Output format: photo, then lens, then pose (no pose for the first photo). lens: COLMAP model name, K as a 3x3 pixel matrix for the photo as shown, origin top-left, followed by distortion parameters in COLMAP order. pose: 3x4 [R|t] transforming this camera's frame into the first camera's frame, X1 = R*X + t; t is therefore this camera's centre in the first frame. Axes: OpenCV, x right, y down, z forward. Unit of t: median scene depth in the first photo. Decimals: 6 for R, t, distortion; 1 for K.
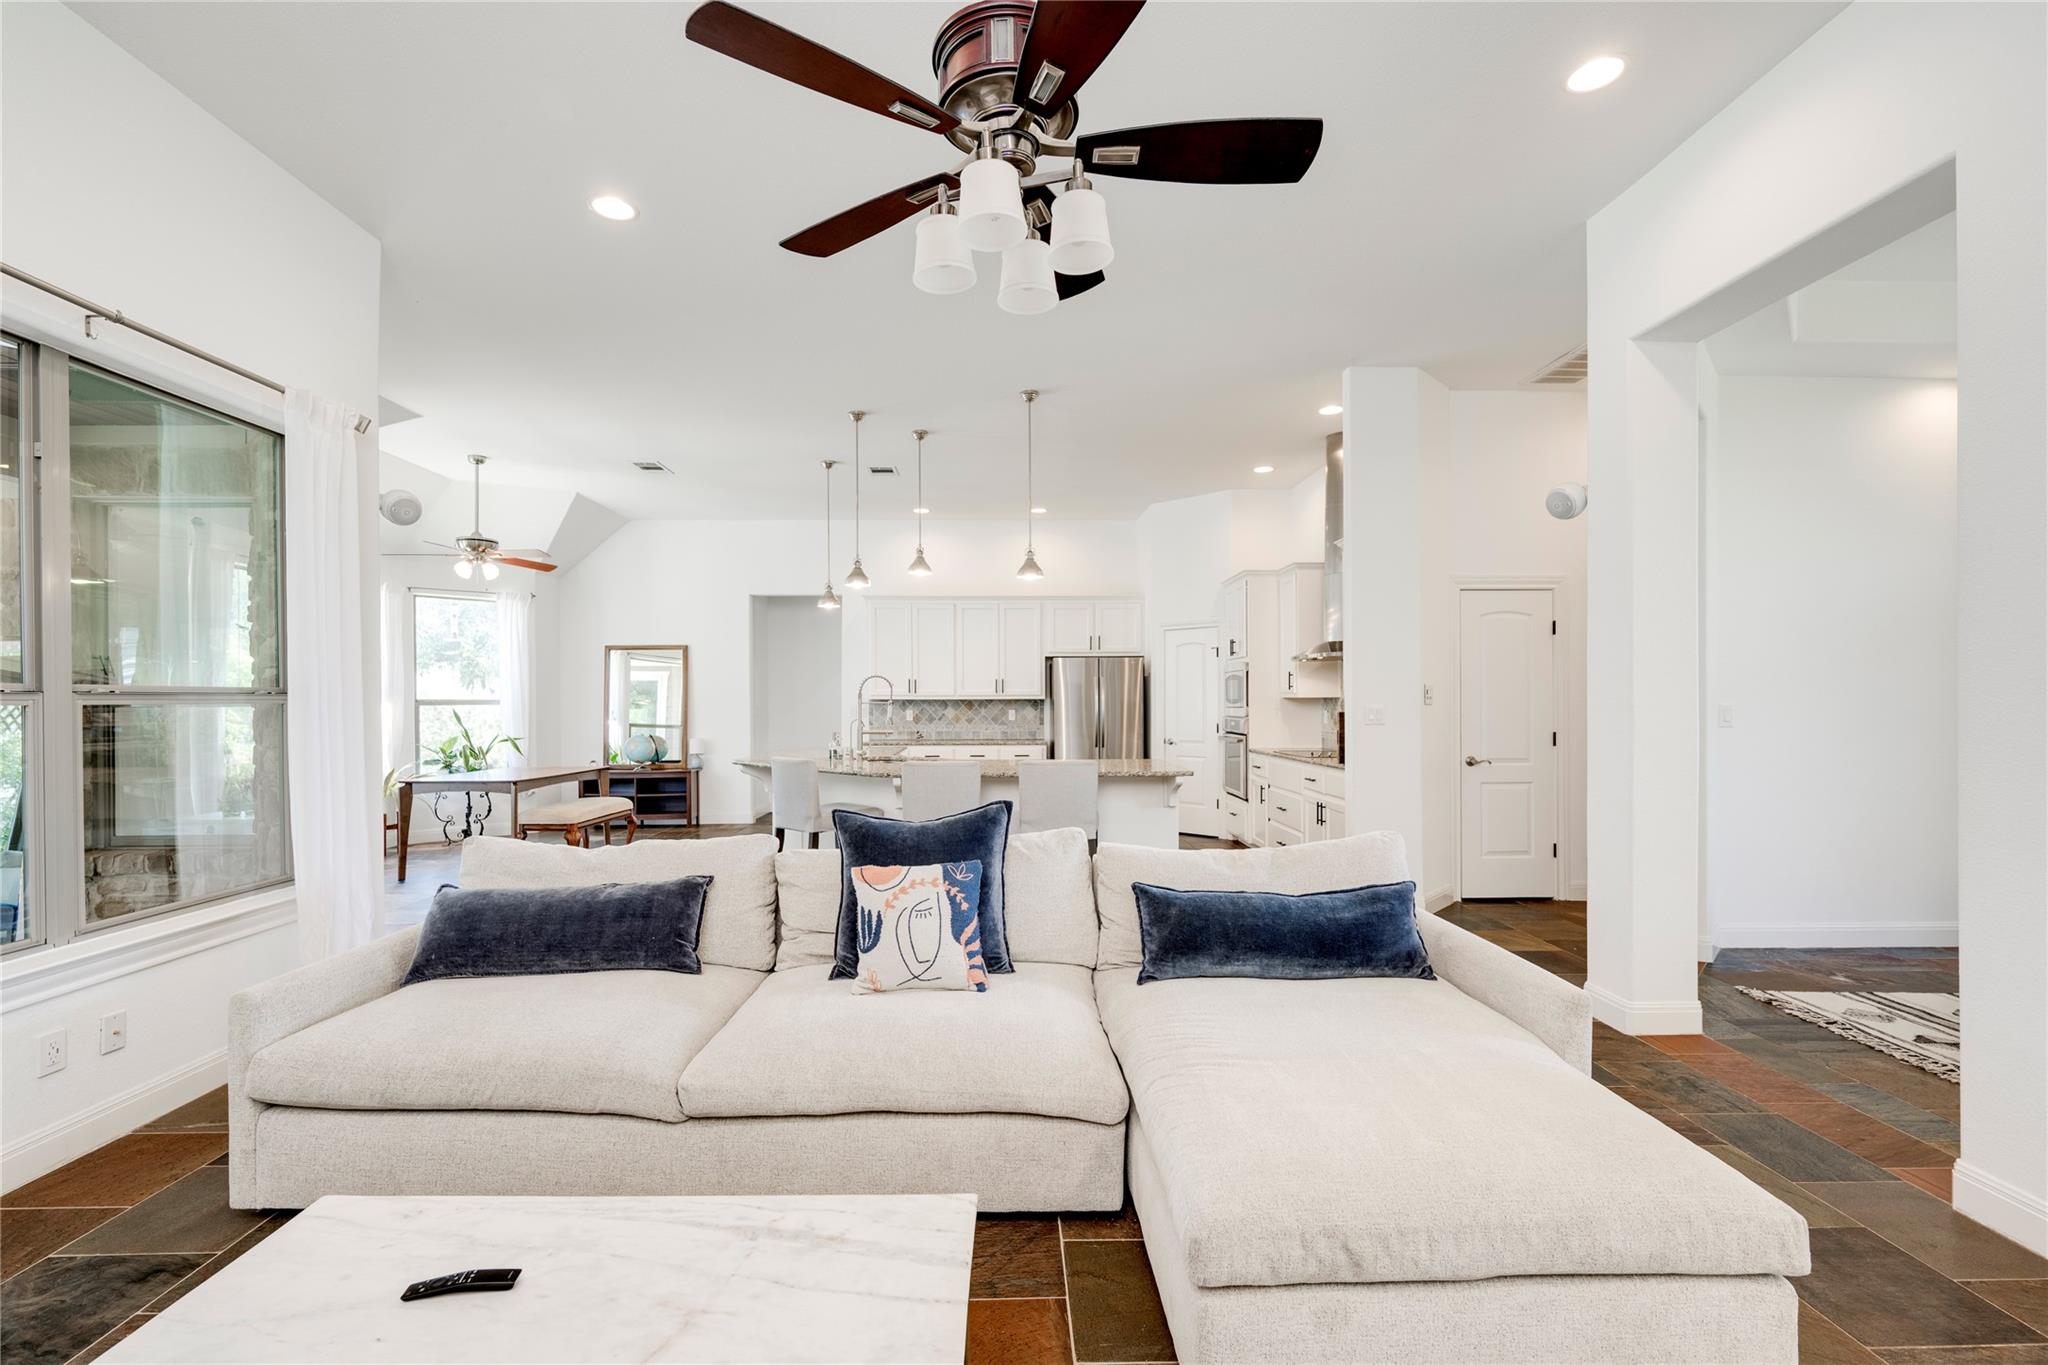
lens RADIAL K [[873.9, 0, 1021.9], [0, 873.9, 702.5], [0, 0, 1]] dist [-0.000084, 0.000175]
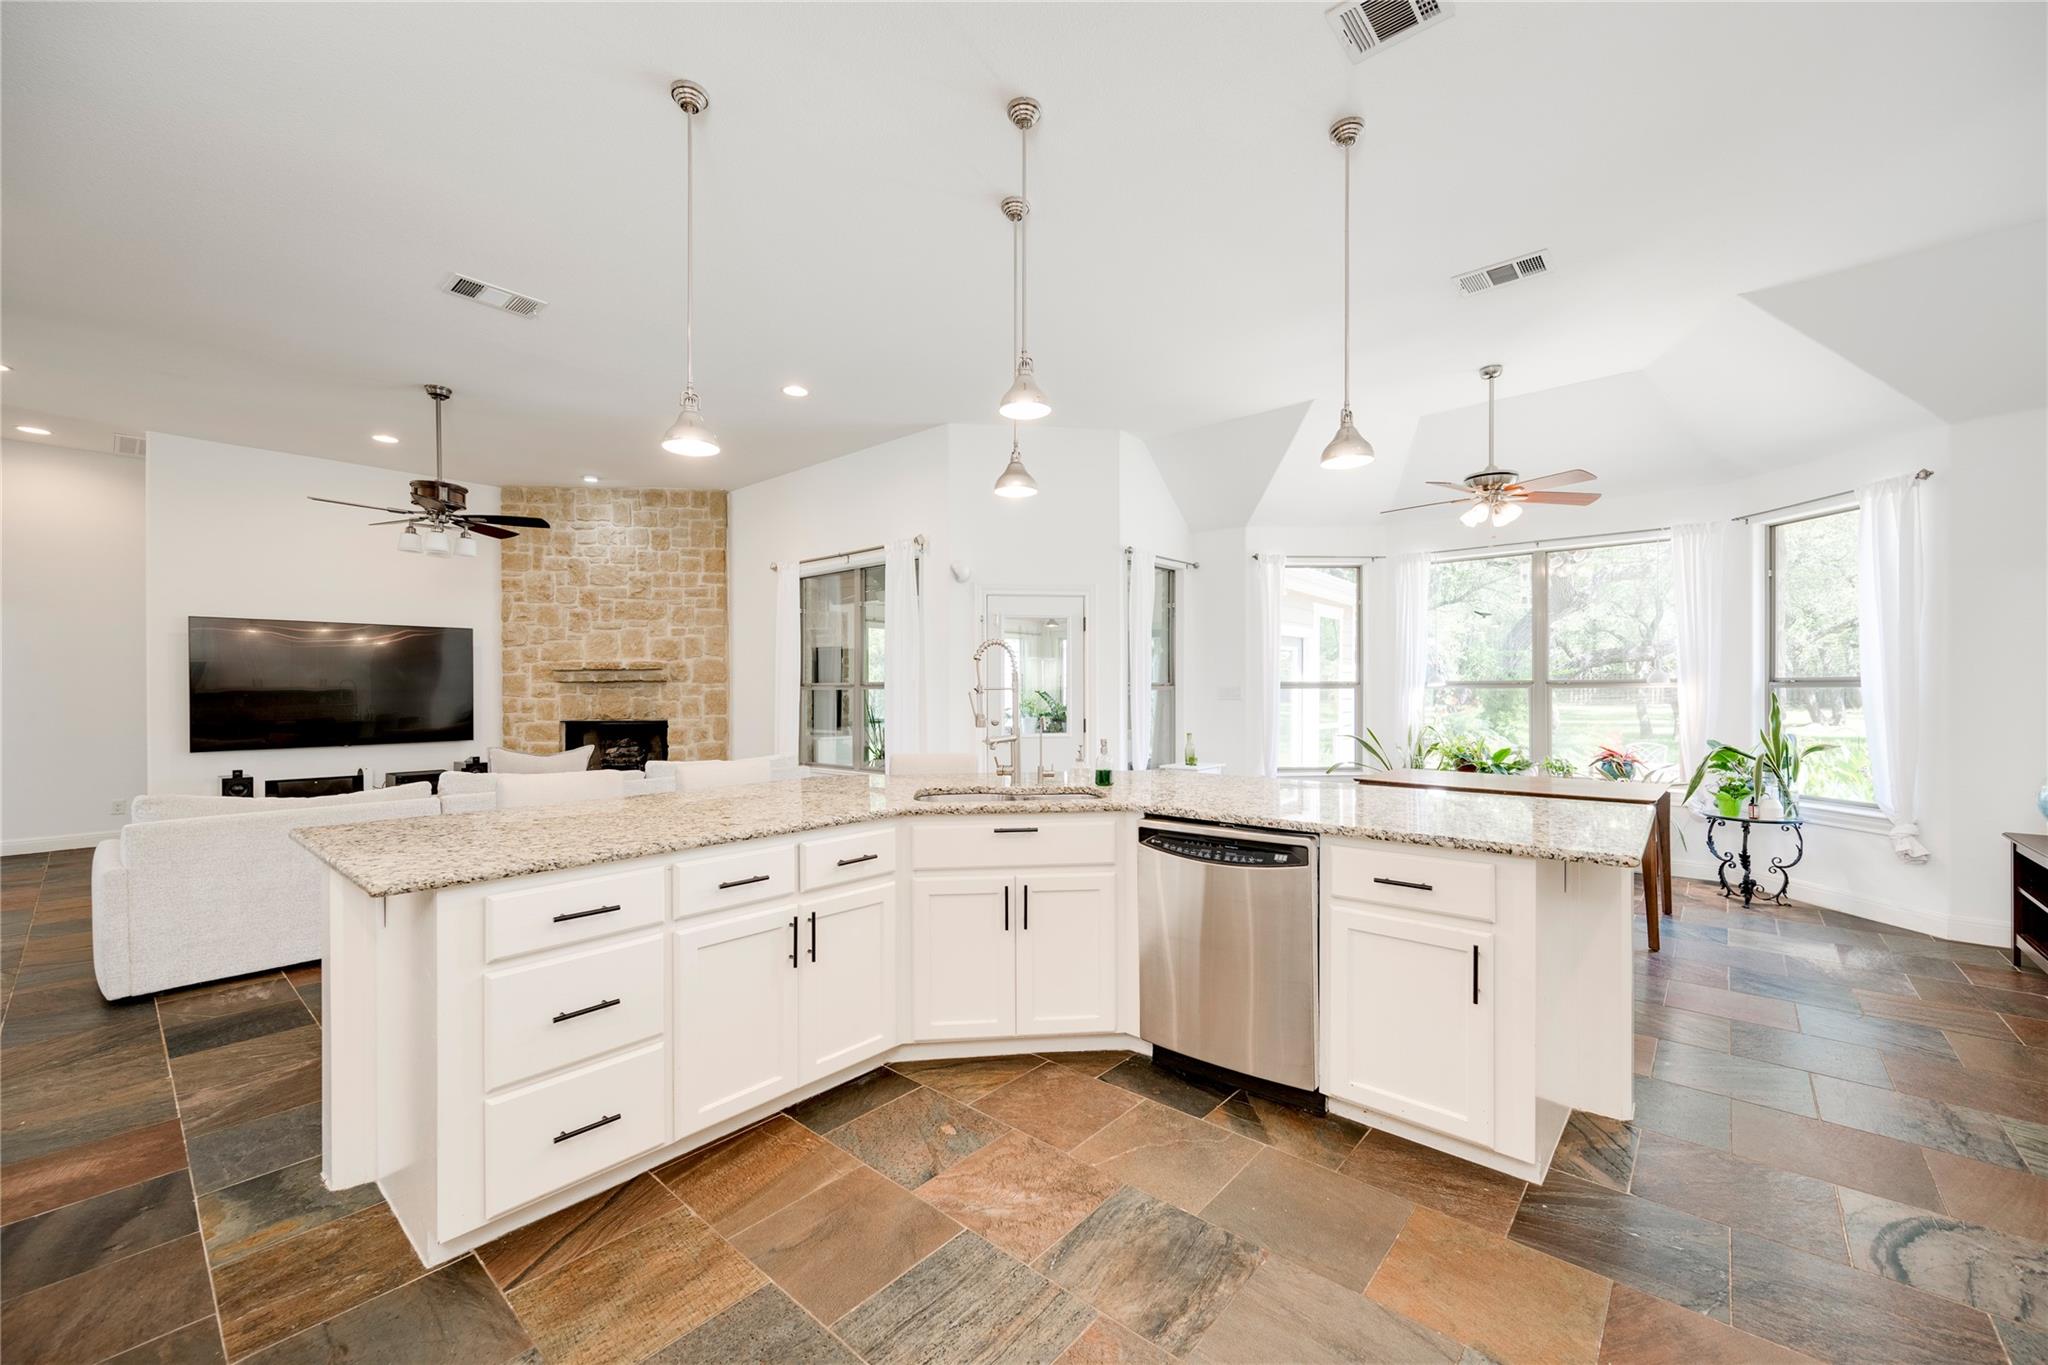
lens RADIAL K [[812.6, 0, 1027.7], [0, 812.6, 689.7], [0, 0, 1]] dist [0.000152, 0.000088]
pose [[-0.672814, 0.005697, -0.739790, 0.165788], [0.006122, 0.999979, 0.002133, 0.000306], [0.739787, -0.003094, -0.672834, 1.026971]]
